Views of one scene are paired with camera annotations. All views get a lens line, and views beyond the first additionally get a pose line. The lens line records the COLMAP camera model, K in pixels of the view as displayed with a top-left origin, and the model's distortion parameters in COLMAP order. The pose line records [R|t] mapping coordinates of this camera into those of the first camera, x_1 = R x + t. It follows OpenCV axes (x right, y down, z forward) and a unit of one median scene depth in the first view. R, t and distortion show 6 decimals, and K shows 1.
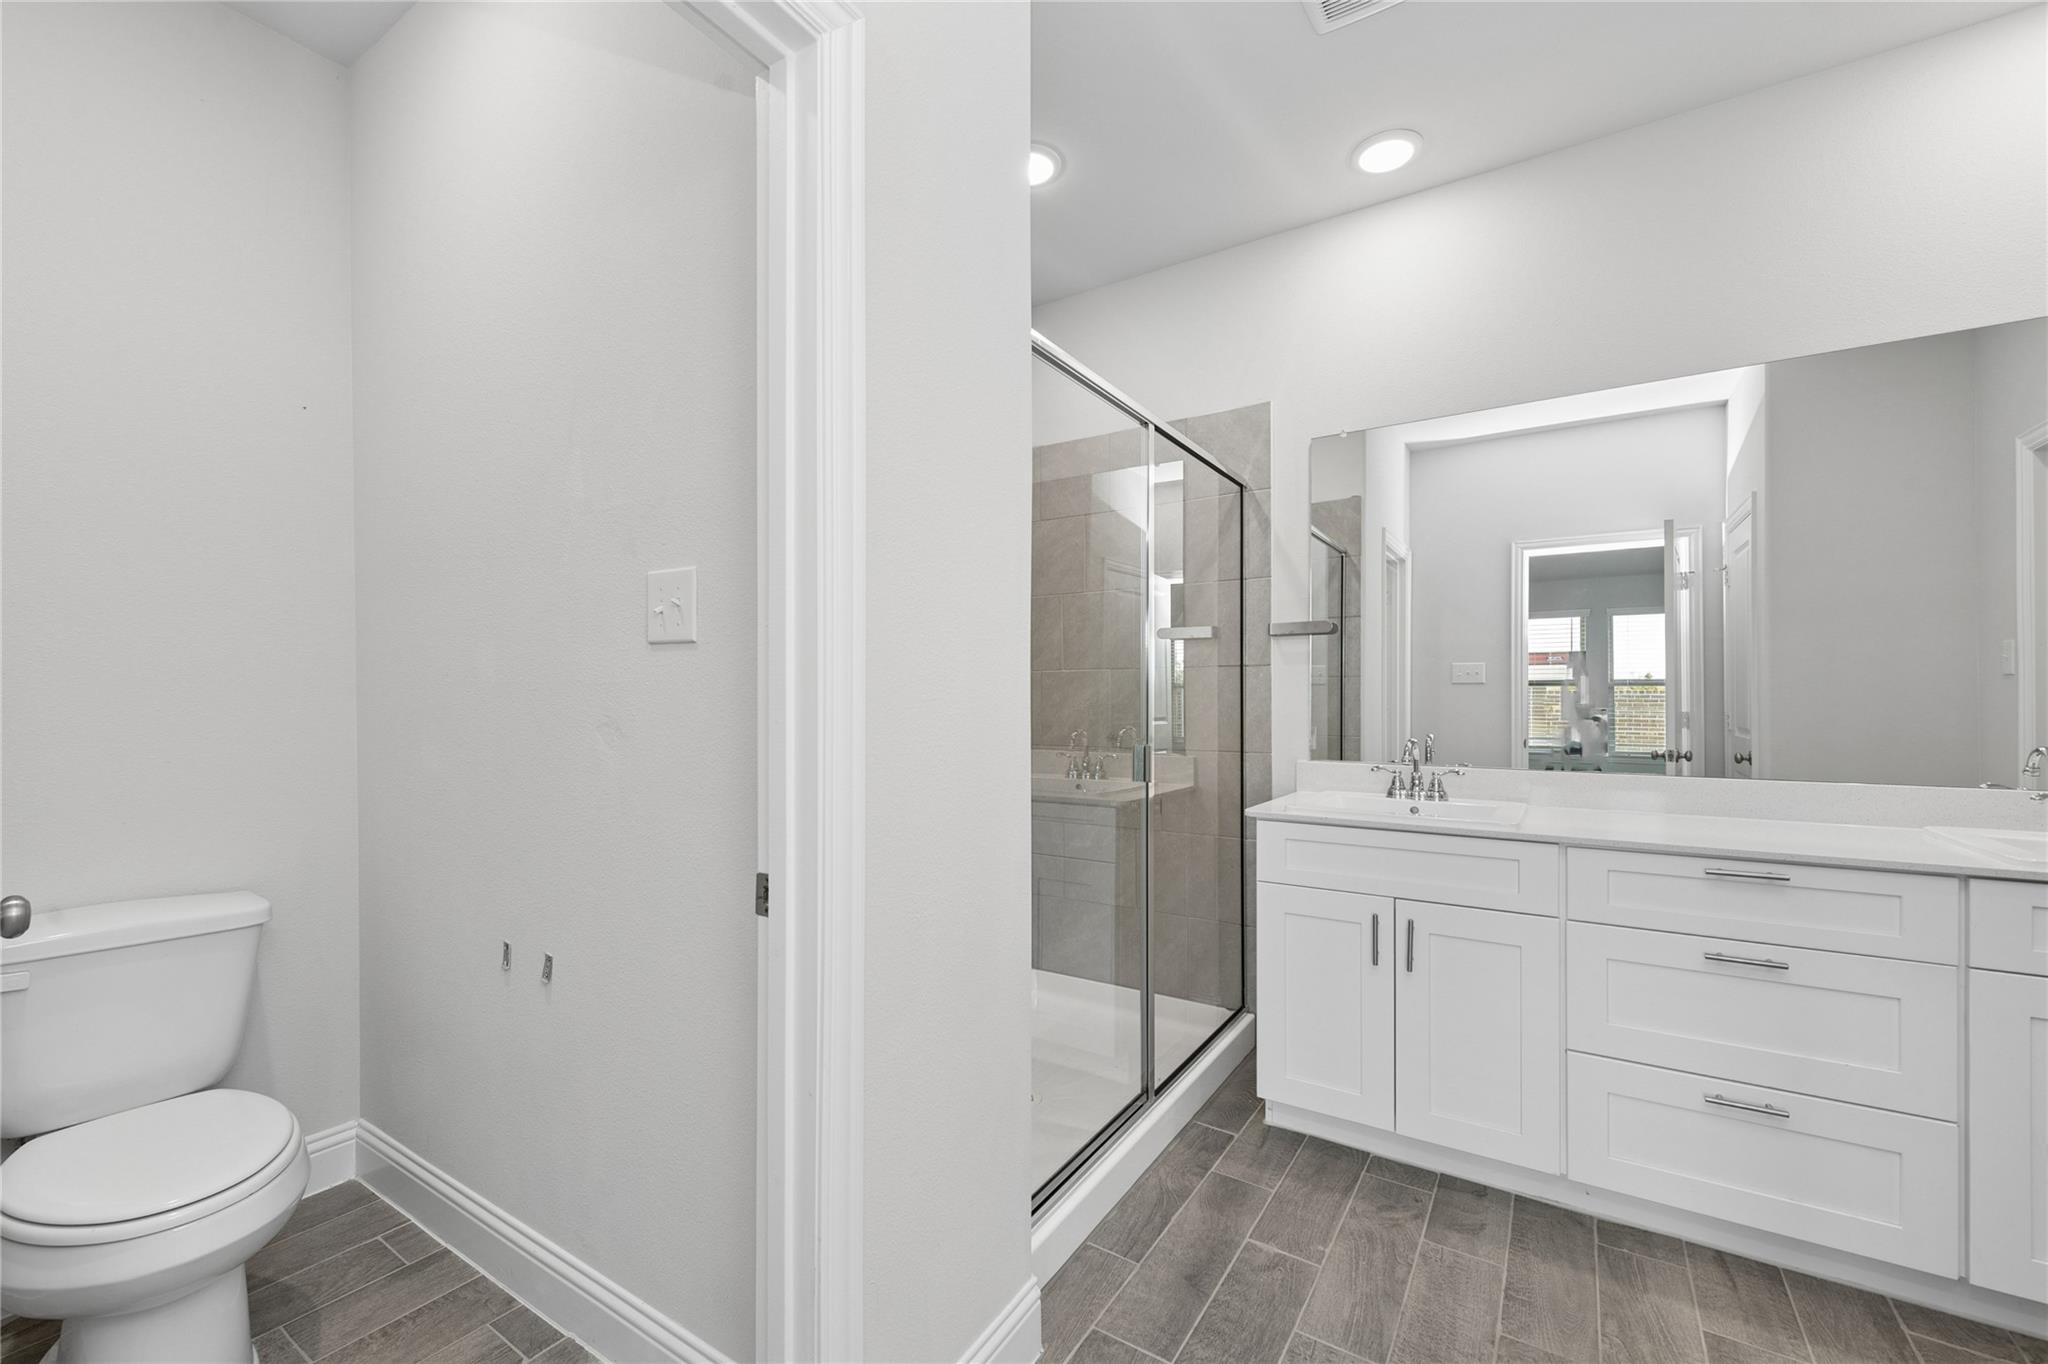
lens RADIAL K [[821.1, 0, 1032.8], [0, 821.1, 687.0], [0, 0, 1]] dist [0.016724, -0.004661]
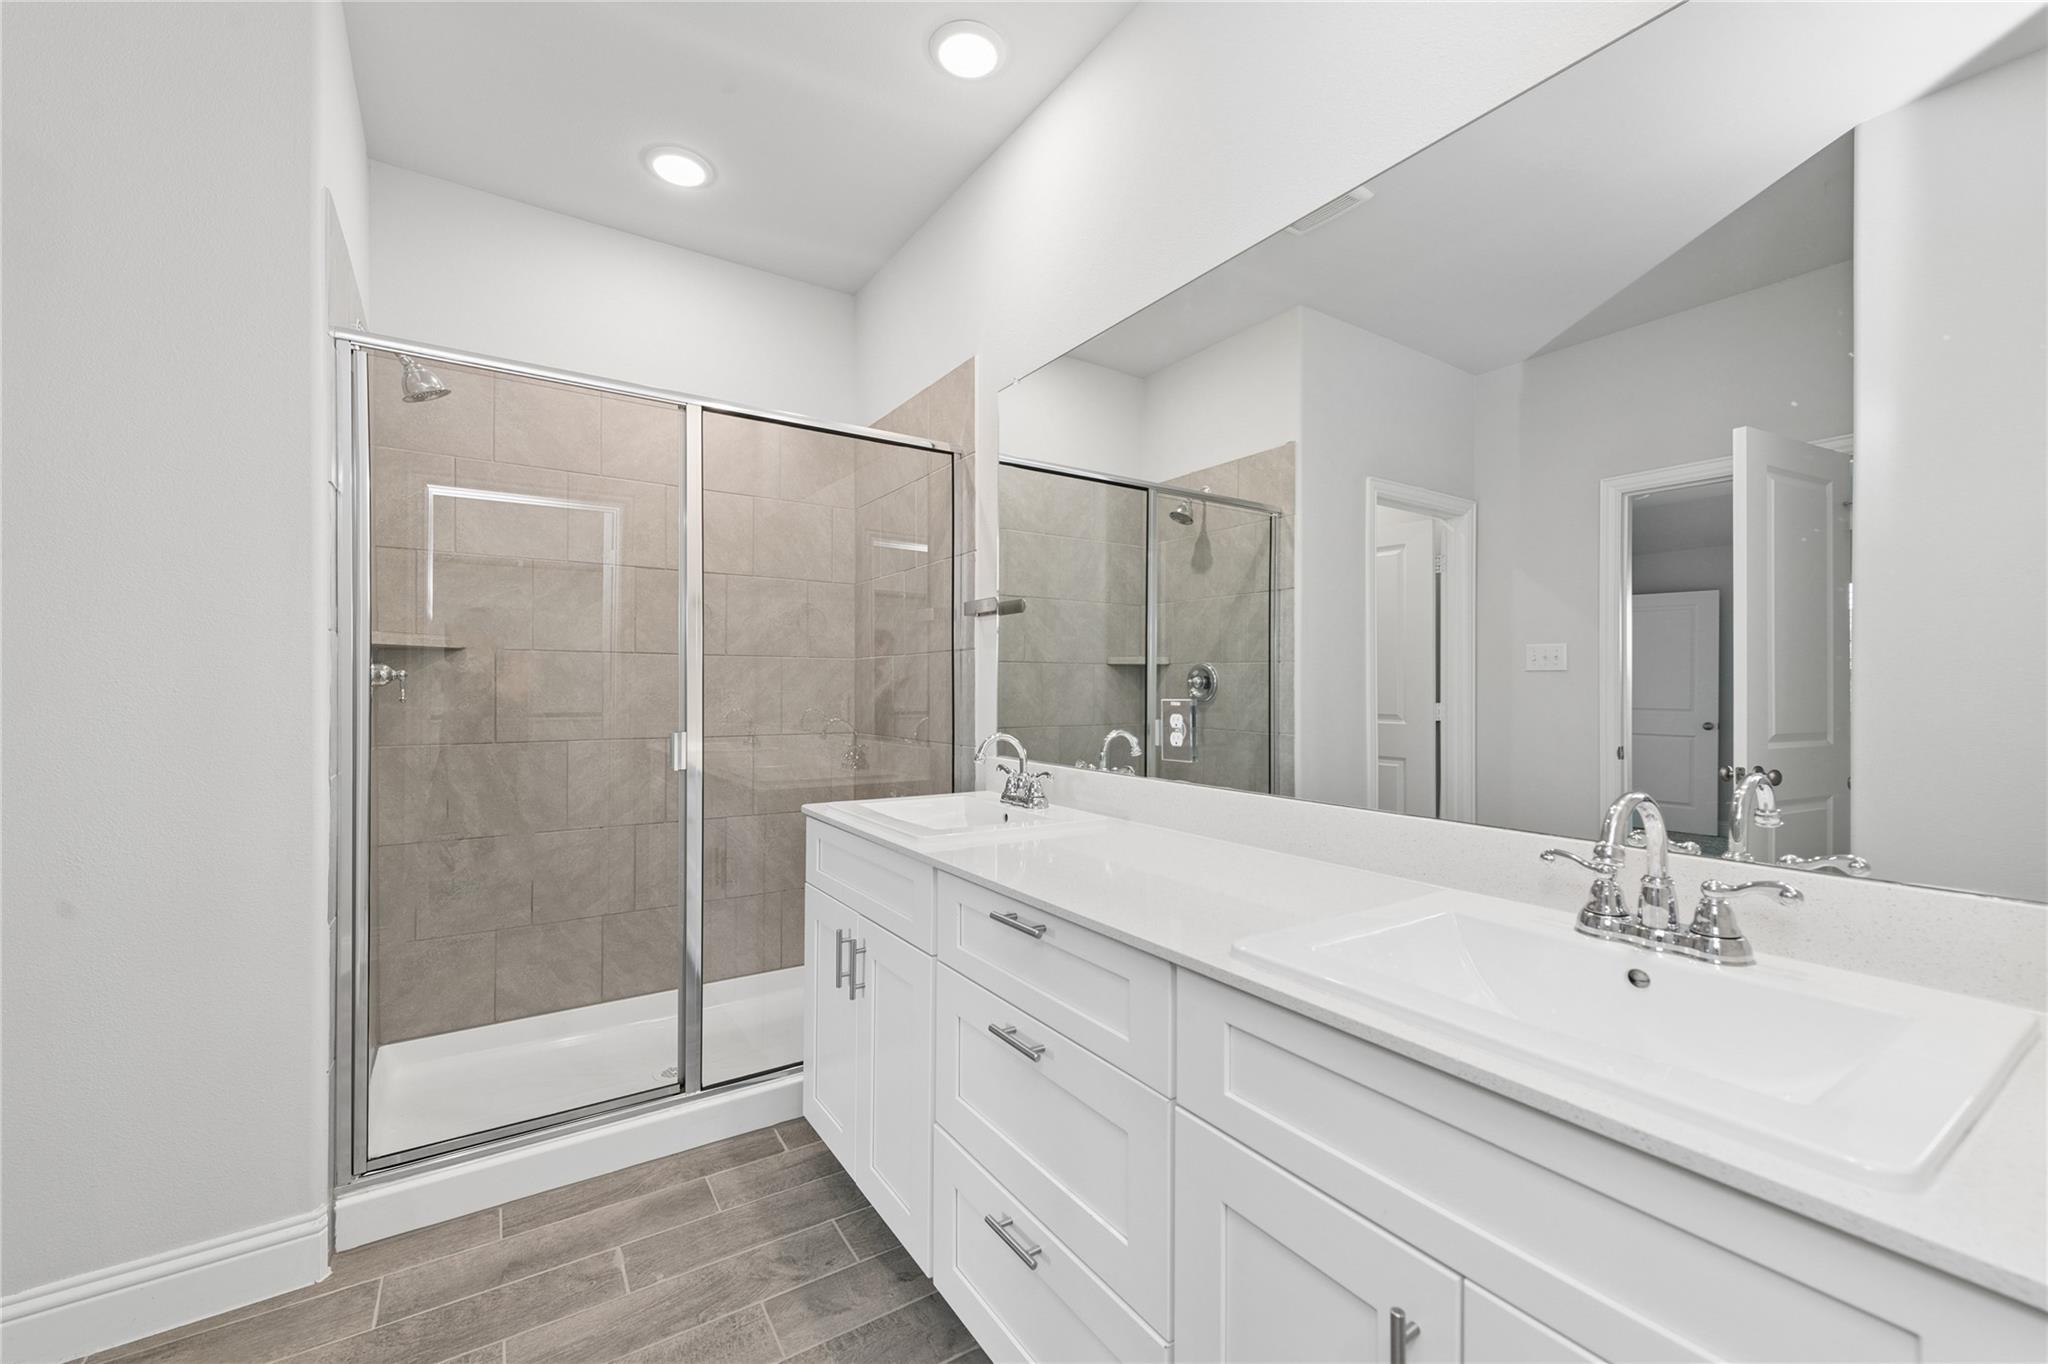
lens RADIAL K [[821.1, 0, 1024.9], [0, 821.1, 677.2], [0, 0, 1]] dist [0.016724, -0.004661]
pose [[0.915740, 0.001367, -0.401770, 0.994038], [-0.000897, 0.999999, 0.001359, 0.003741], [0.401771, -0.000884, 0.915740, 0.285187]]
